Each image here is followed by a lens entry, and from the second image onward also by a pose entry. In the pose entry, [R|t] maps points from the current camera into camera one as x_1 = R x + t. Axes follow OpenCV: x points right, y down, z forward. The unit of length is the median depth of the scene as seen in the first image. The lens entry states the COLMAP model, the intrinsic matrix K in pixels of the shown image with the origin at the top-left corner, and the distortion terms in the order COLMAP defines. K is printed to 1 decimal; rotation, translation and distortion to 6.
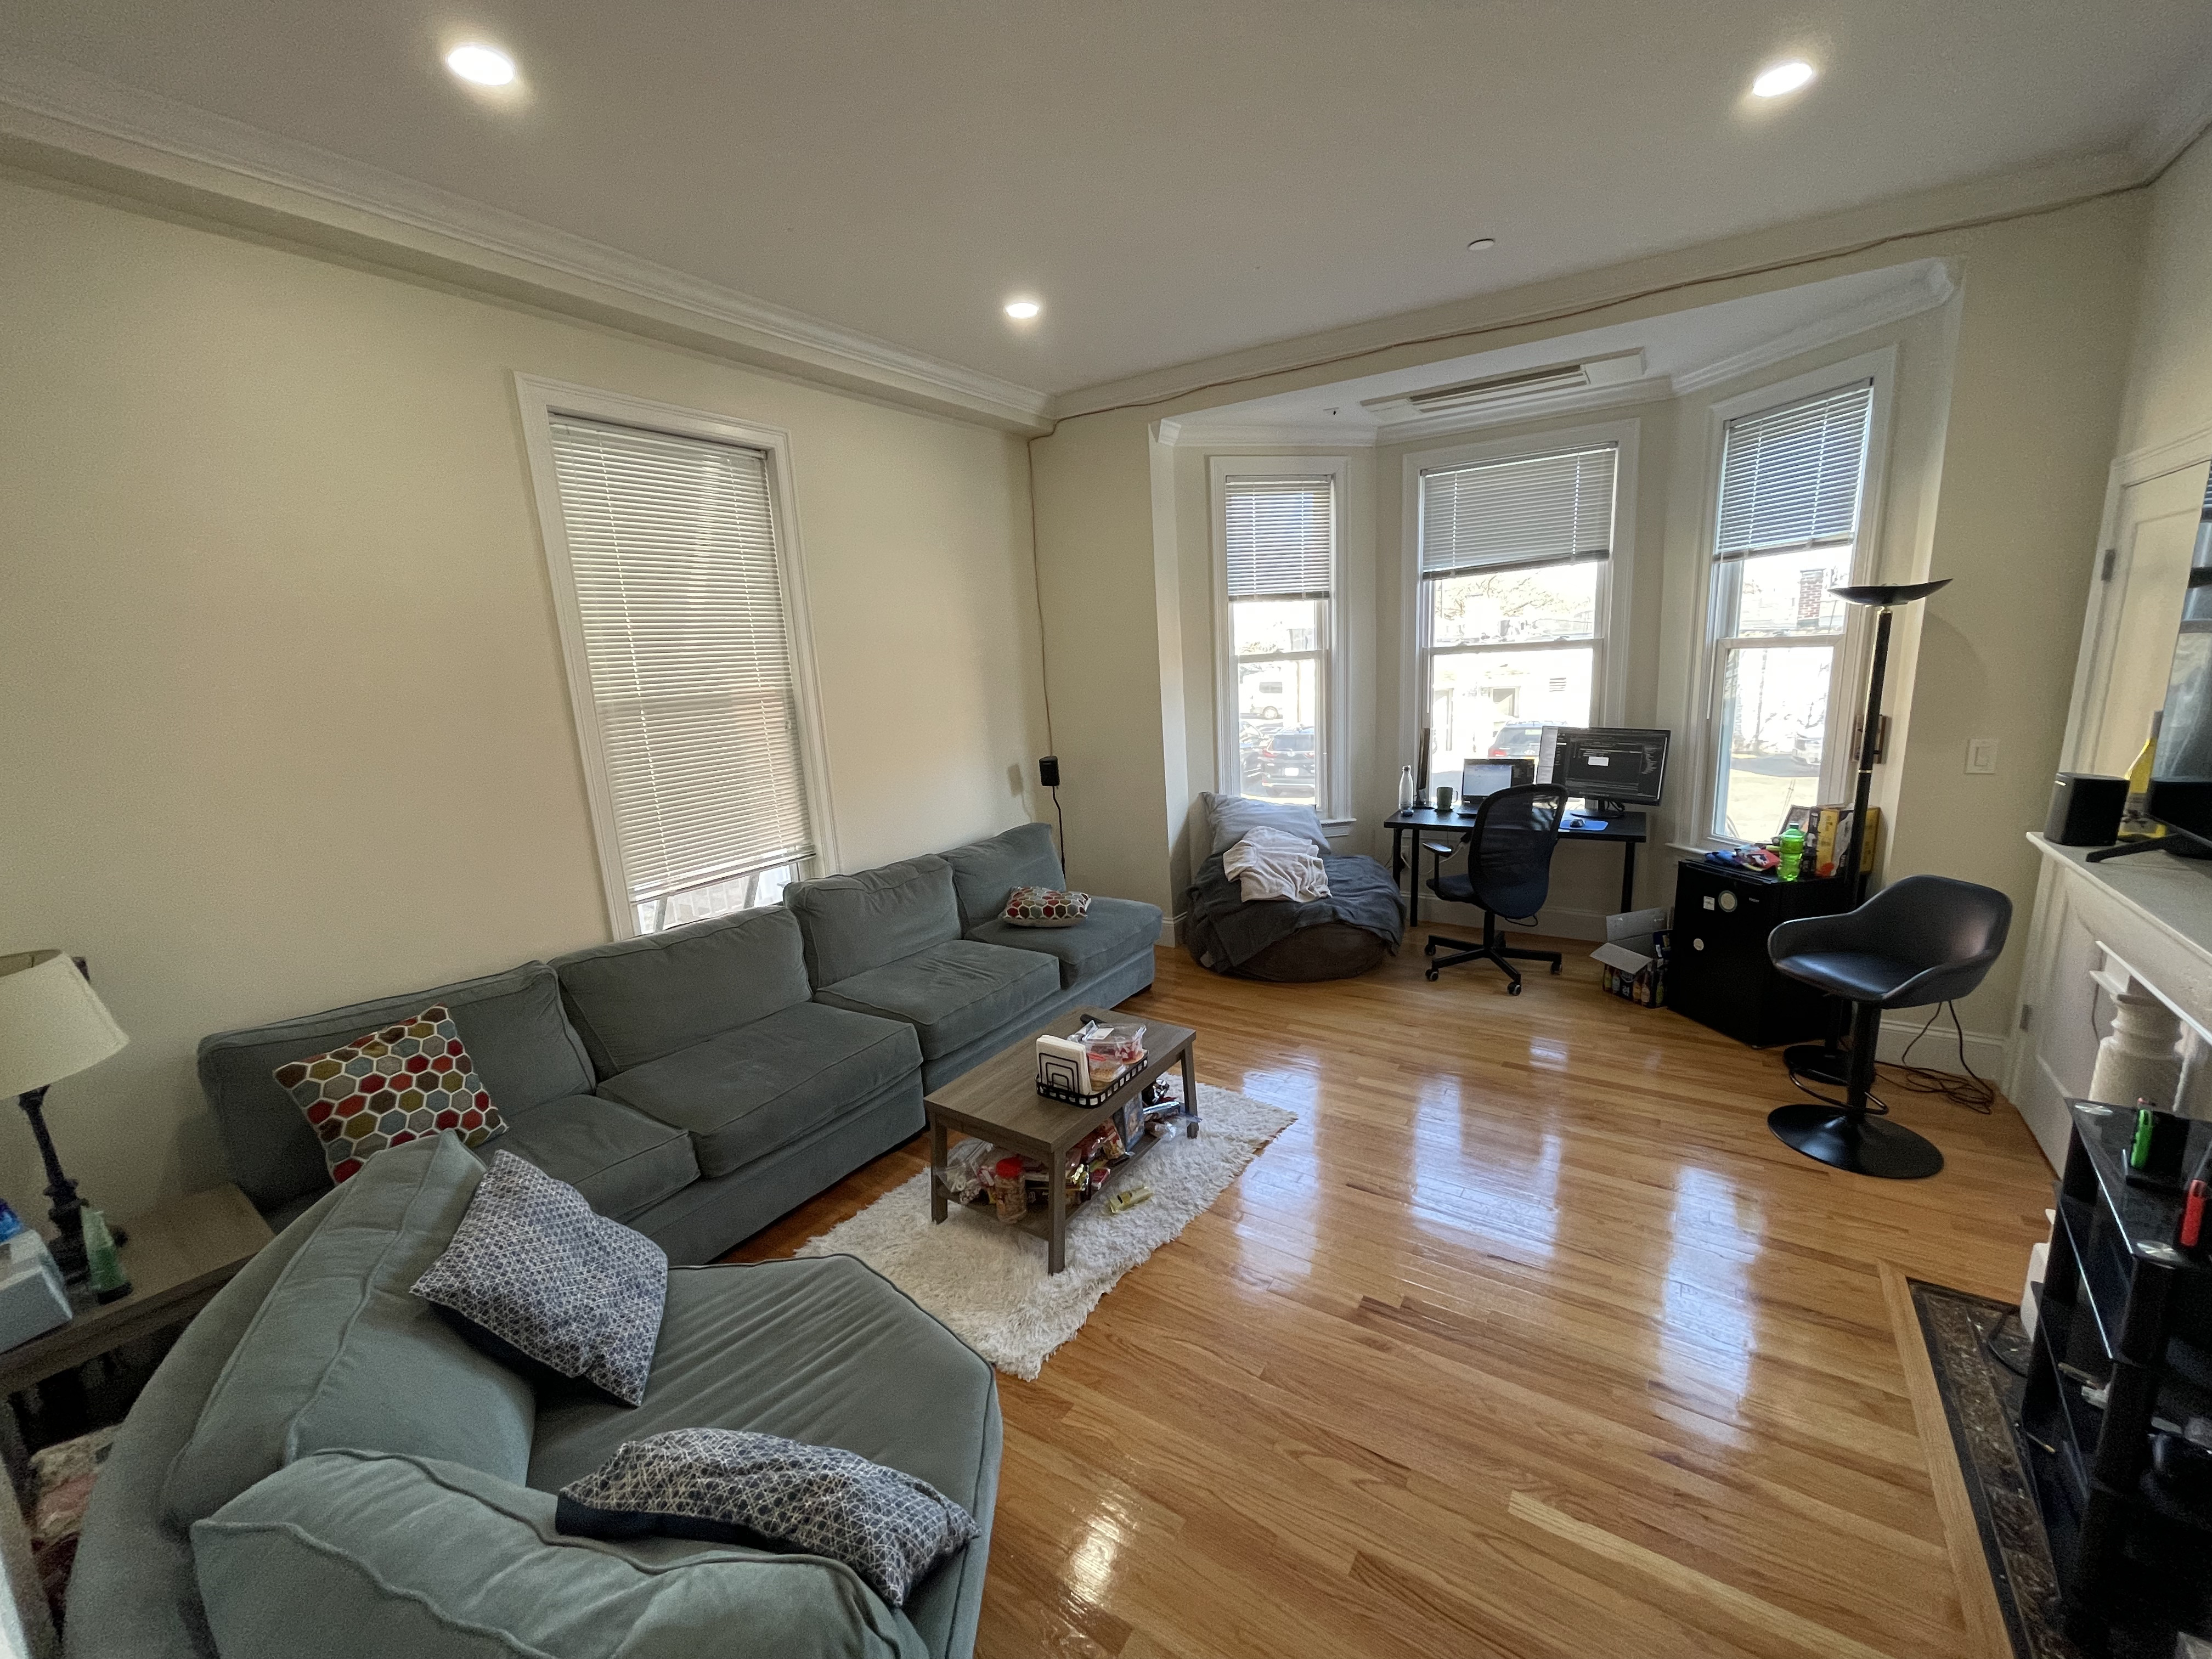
lens RADIAL K [[887.8, 0, 1106.1], [0, 887.8, 828.7], [0, 0, 1]] dist [0.002478, -0.000984]
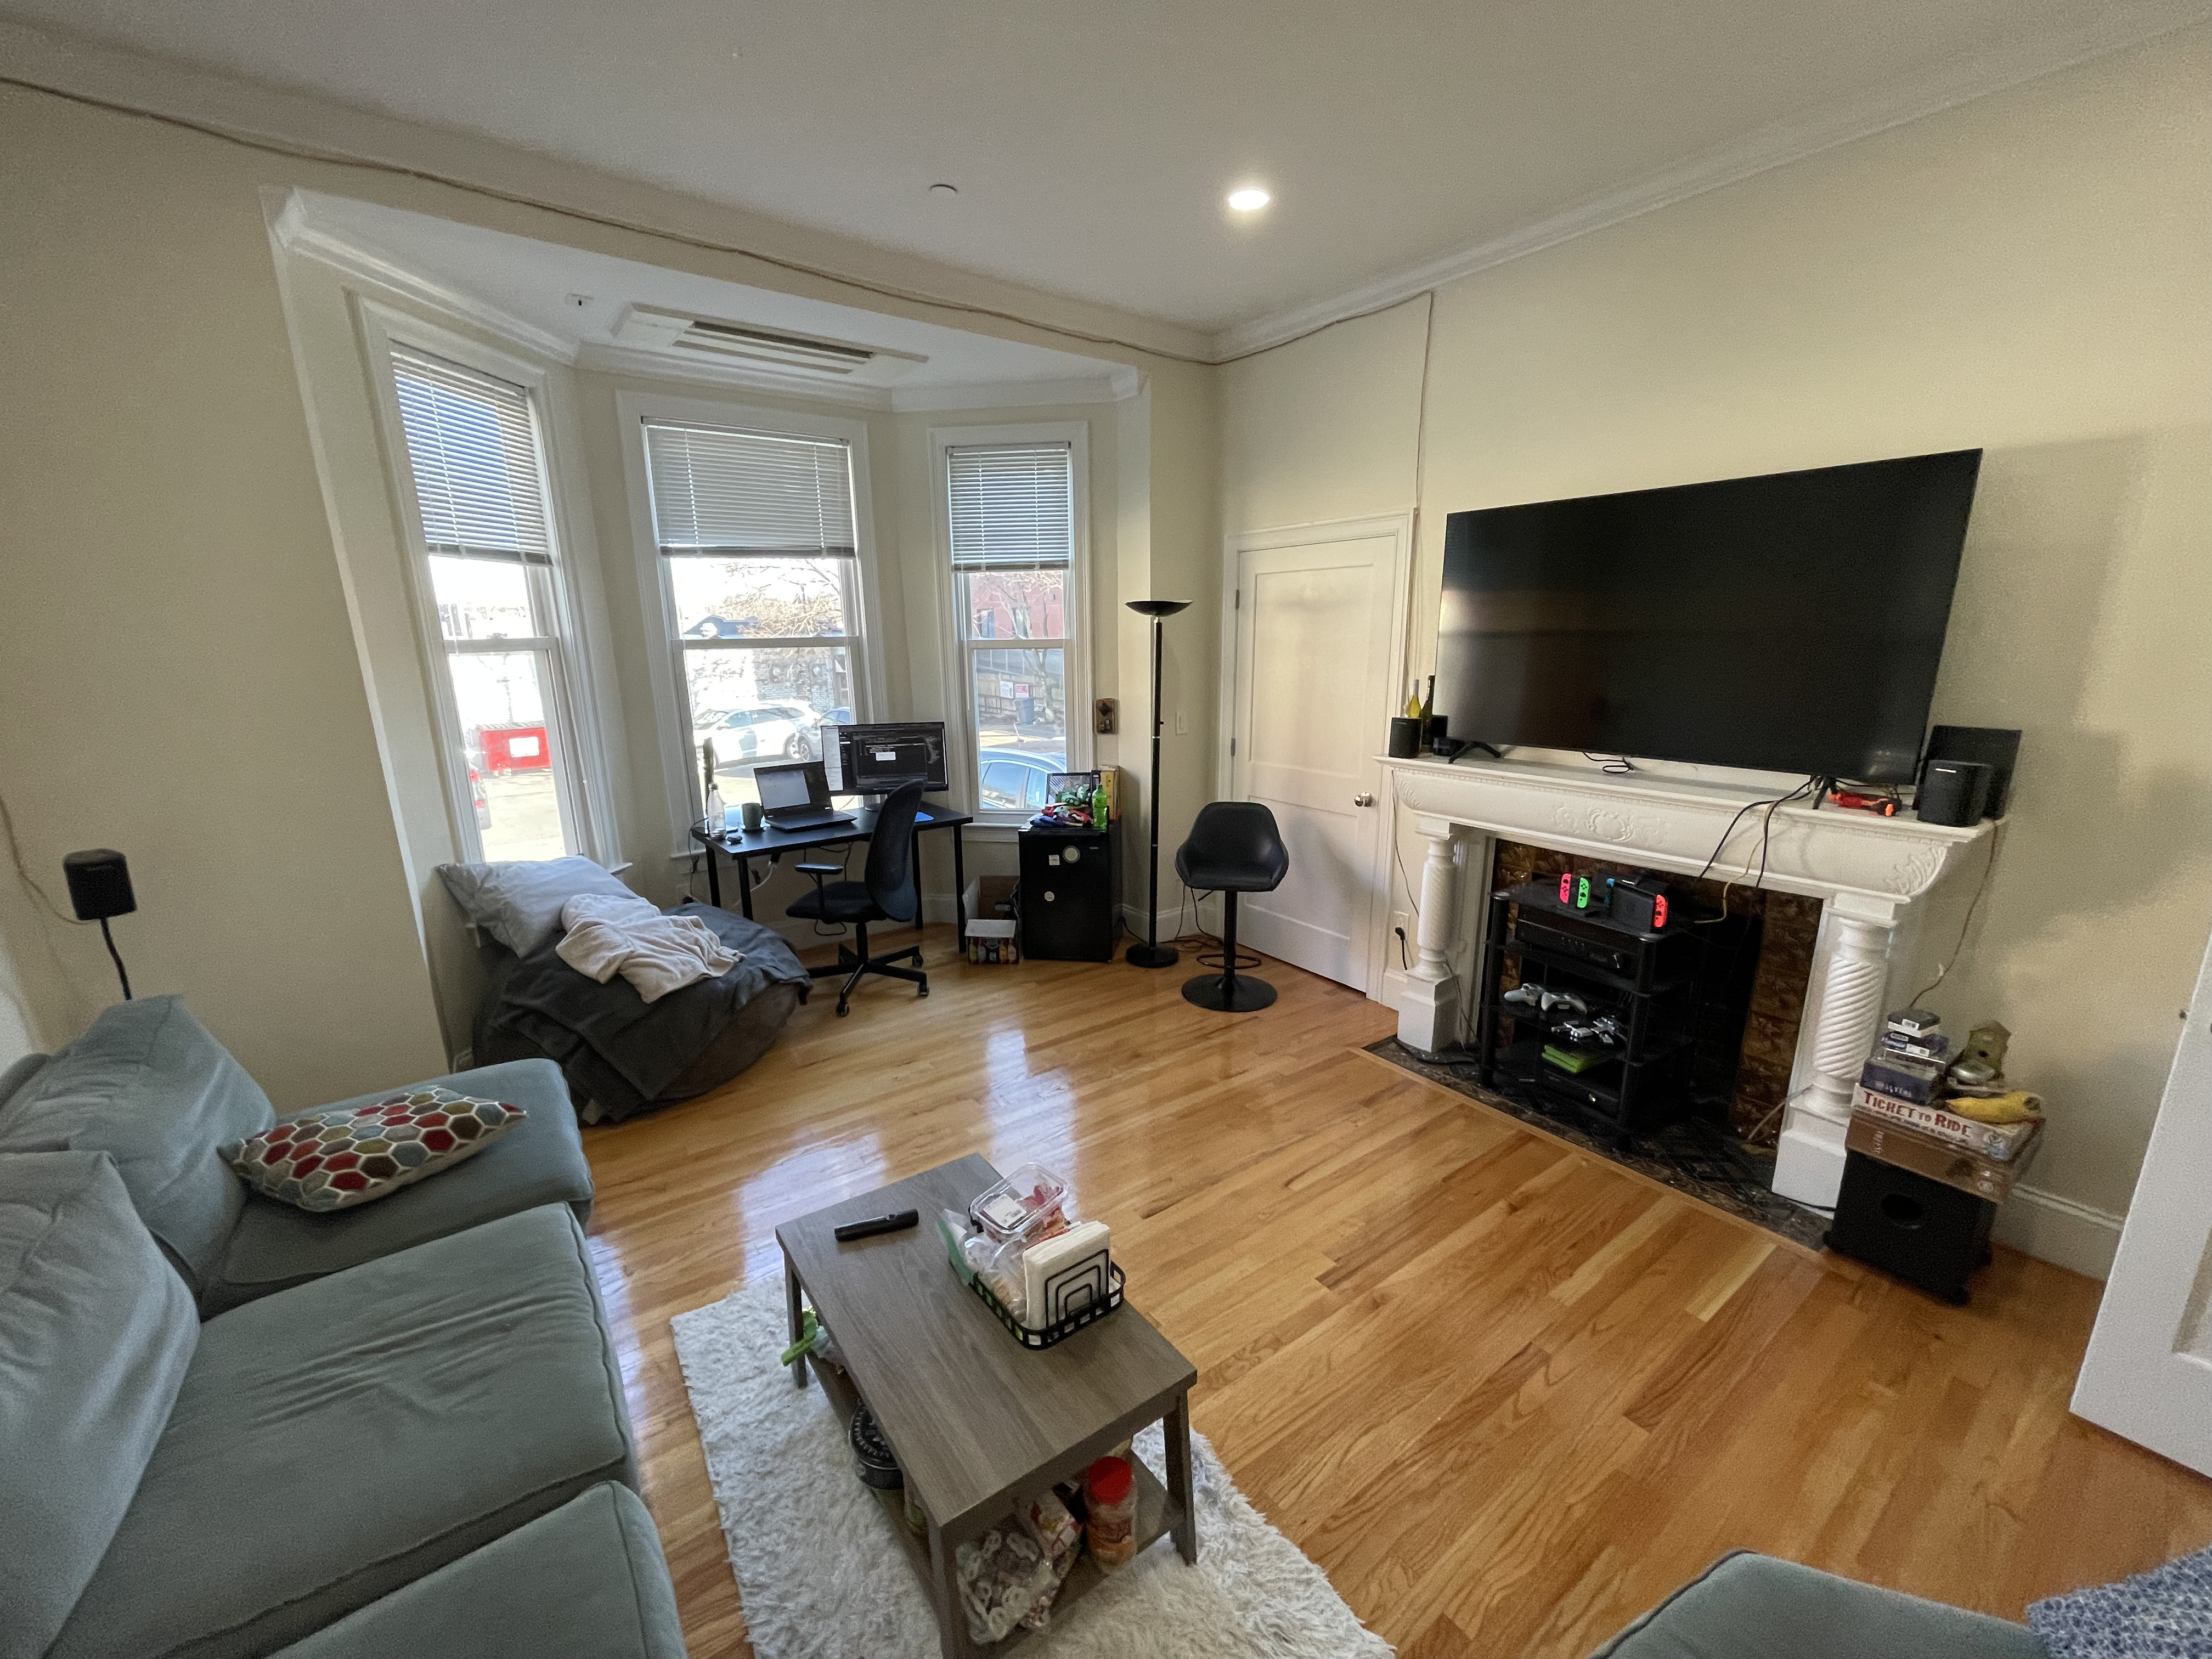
lens RADIAL K [[887.8, 0, 1101.1], [0, 887.8, 836.7], [0, 0, 1]] dist [0.002478, -0.000984]
pose [[0.355265, -0.168571, 0.919440, -0.346336], [0.172037, 0.978595, 0.112942, -0.063022], [-0.918798, 0.118053, 0.376661, 0.433226]]
